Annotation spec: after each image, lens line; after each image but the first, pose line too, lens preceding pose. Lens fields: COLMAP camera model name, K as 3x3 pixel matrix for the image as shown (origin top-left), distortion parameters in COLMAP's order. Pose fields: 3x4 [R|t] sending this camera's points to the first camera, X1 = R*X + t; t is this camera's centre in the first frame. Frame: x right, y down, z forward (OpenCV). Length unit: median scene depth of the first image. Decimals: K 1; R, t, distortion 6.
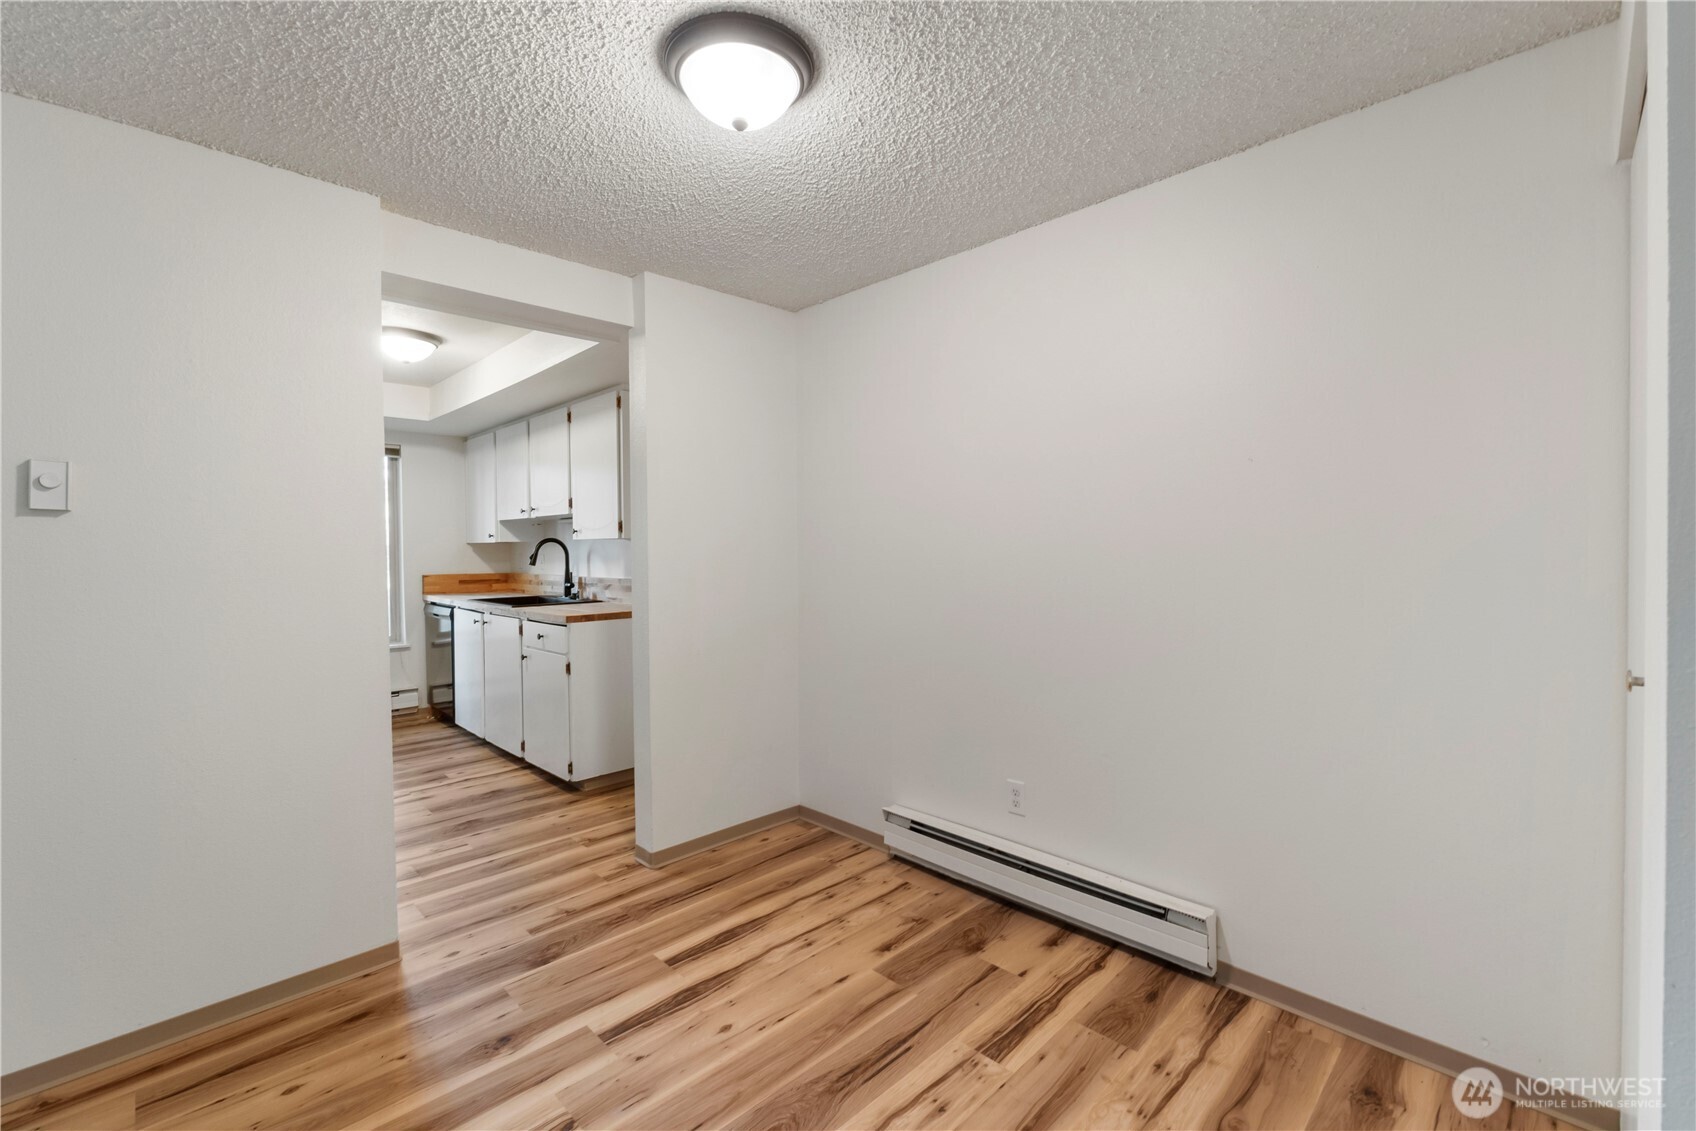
lens RADIAL K [[719.5, 0, 843.3], [0, 719.5, 557.2], [0, 0, 1]] dist [-0.007141, 0.000115]
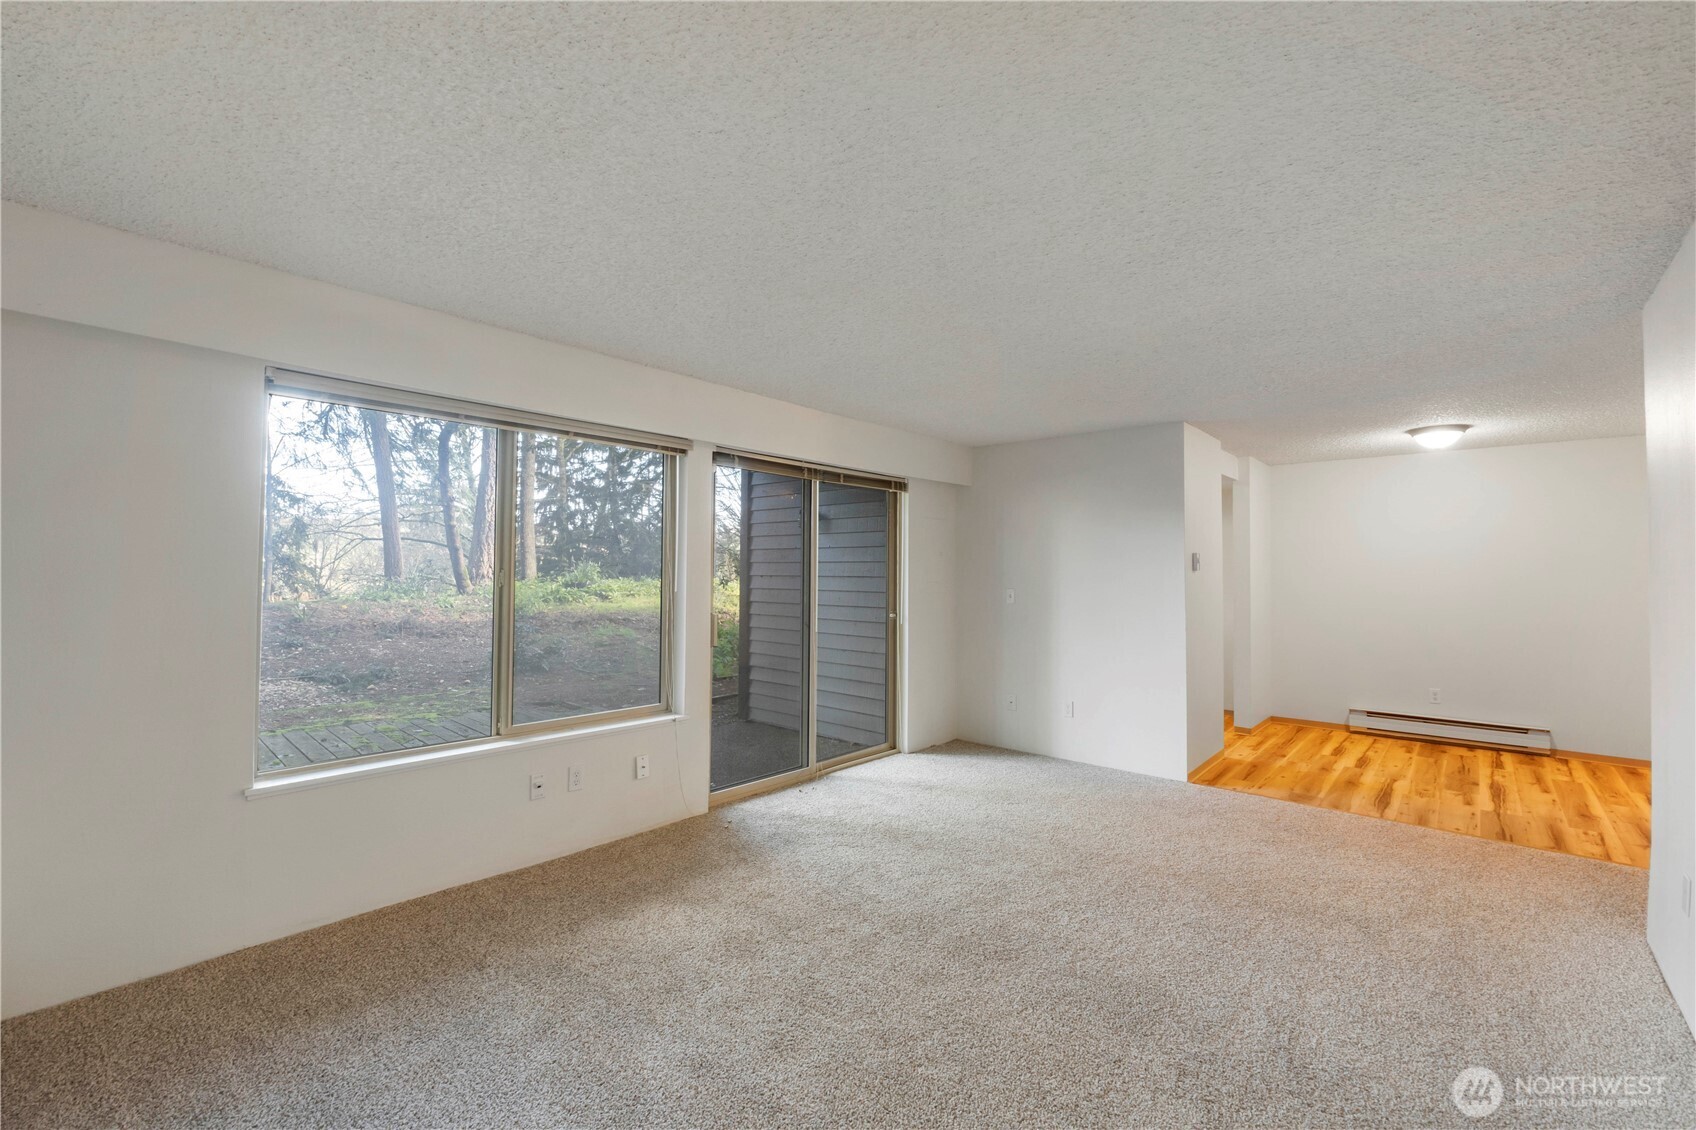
lens RADIAL K [[719.5, 0, 843.3], [0, 719.5, 556.7], [0, 0, 1]] dist [-0.007141, 0.000115]
pose [[0.997669, 0.020517, 0.065087, -1.872695], [-0.018093, 0.999128, -0.037621, 0.011326], [-0.065802, 0.036356, 0.997170, -1.214765]]
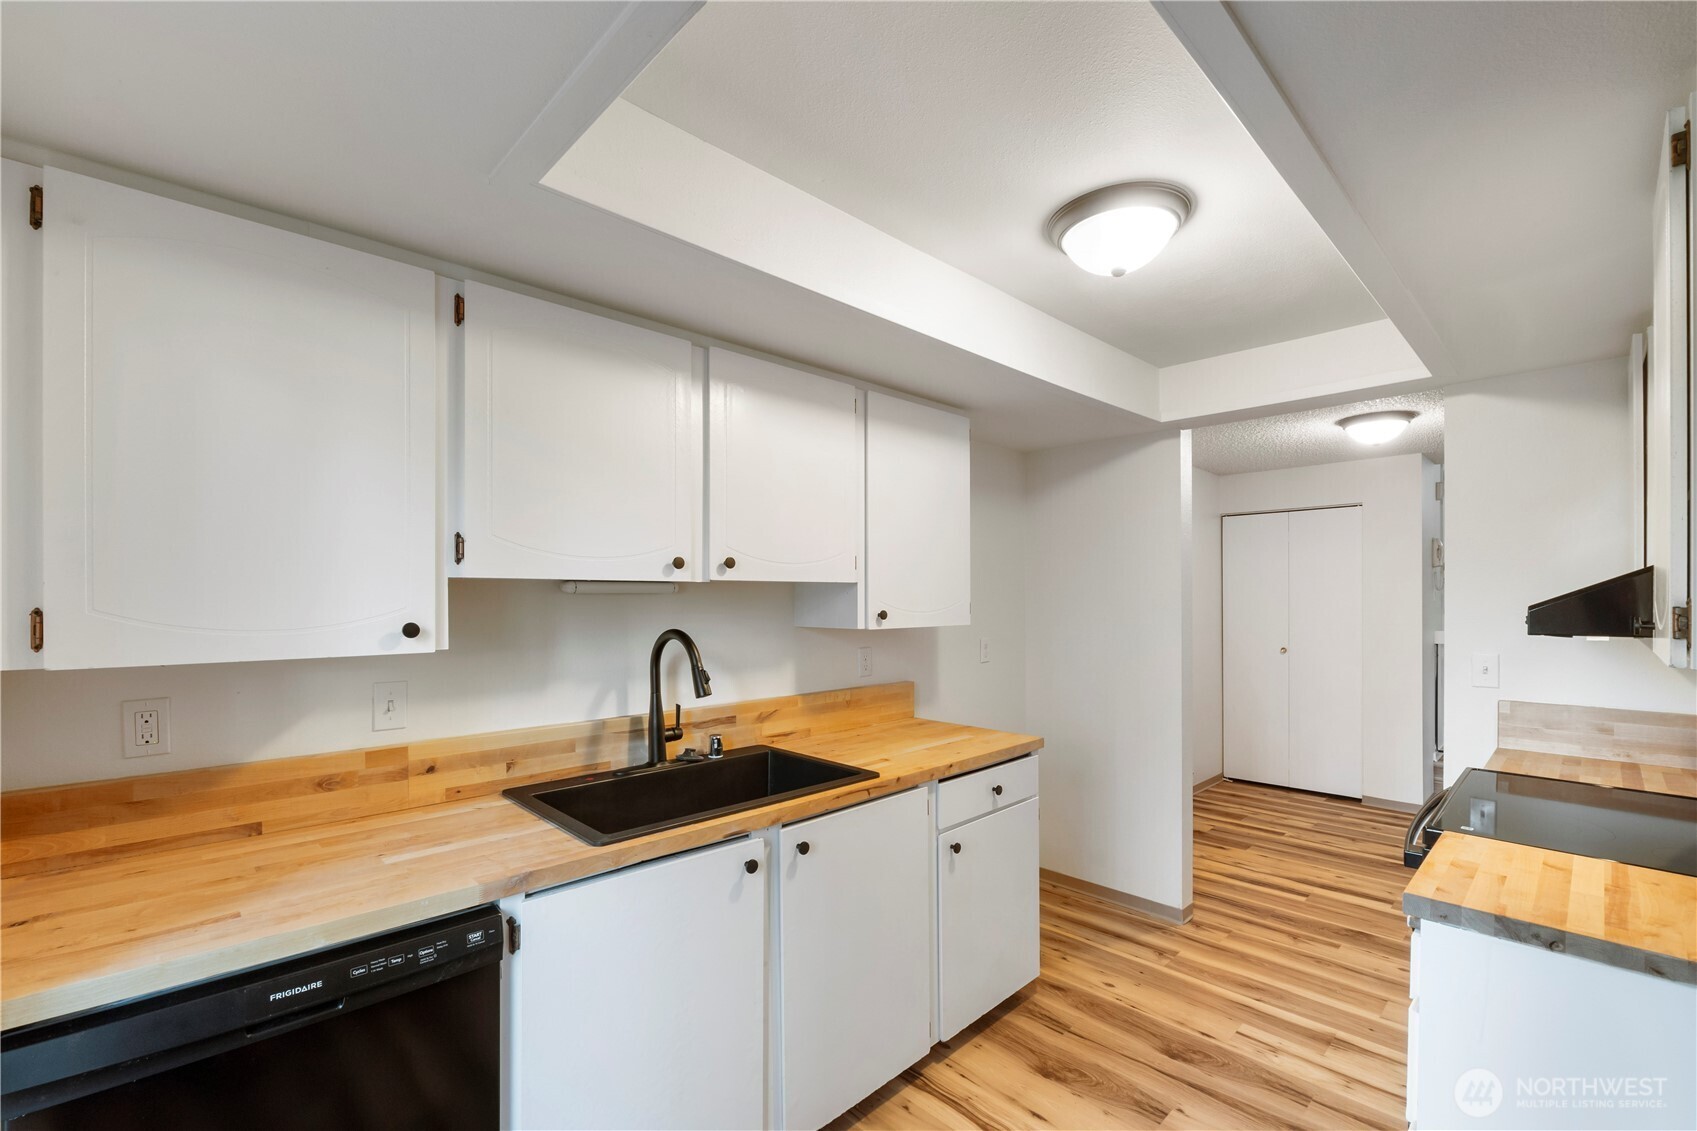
lens RADIAL K [[733.7, 0, 844.3], [0, 733.7, 593.8], [0, 0, 1]] dist [-0.001786, -0.000076]
pose [[0.008988, 0.009016, 0.999919, -1.667574], [0.015825, 0.999833, -0.009158, -0.083602], [-0.999834, 0.015907, 0.008844, 1.783399]]
